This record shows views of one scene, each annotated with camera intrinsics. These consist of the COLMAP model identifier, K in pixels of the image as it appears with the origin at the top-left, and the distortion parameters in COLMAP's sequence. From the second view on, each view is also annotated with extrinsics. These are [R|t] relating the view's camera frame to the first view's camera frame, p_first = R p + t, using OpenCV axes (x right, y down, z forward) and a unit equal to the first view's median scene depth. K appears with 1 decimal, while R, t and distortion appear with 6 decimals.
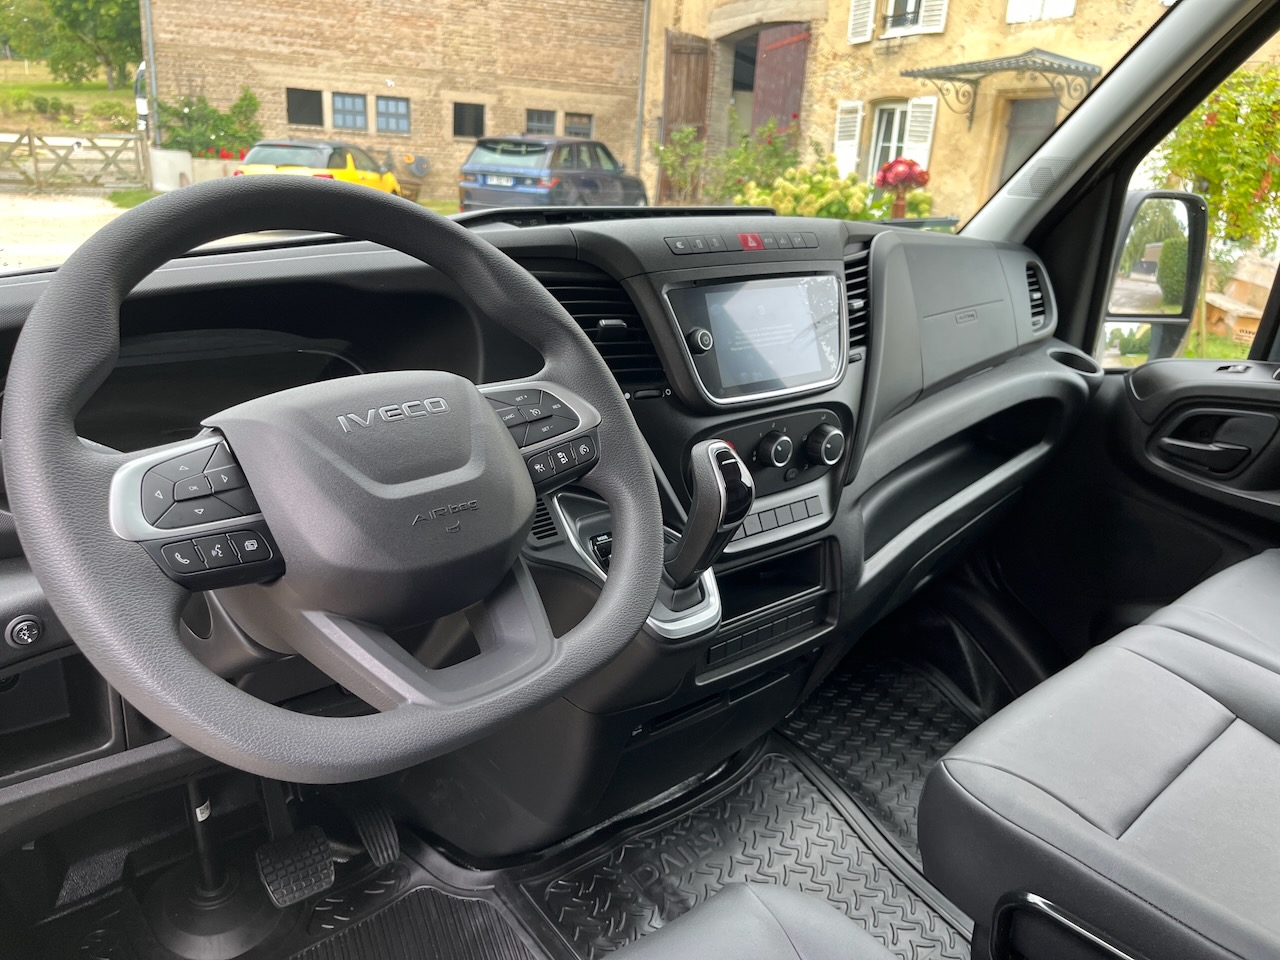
lens RADIAL K [[966.1, 0, 625.6], [0, 966.1, 482.9], [0, 0, 1]] dist [0.098619, -0.126531]
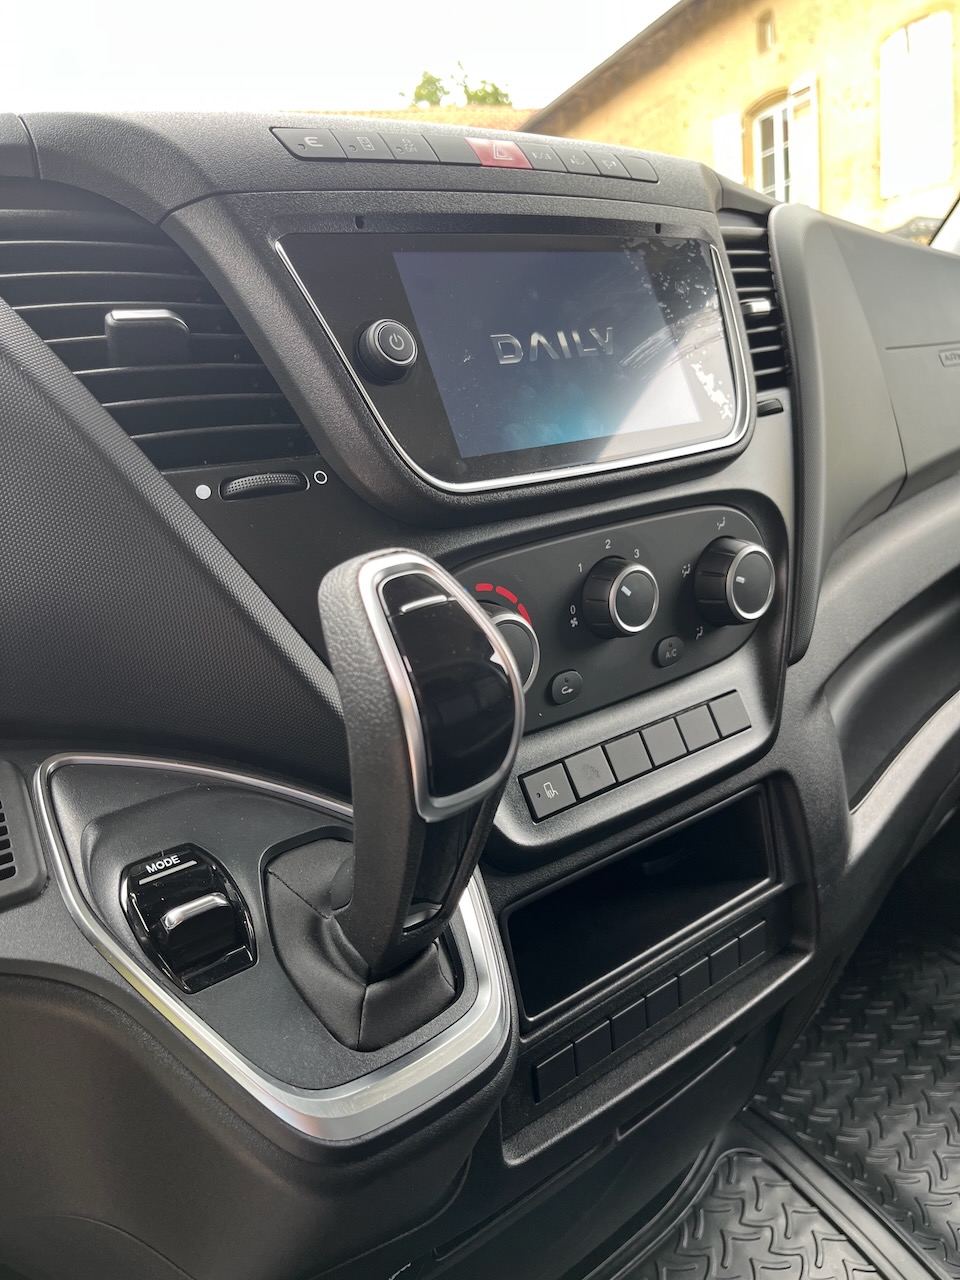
lens RADIAL K [[970.8, 0, 480.0], [0, 970.8, 640.0], [0, 0, 1]] dist [0.063960, -0.091575]
pose [[0.988858, -0.130307, -0.071973, 0.109652], [0.123476, 0.988039, -0.092375, 0.017128], [0.083150, 0.082459, 0.993120, 0.501547]]
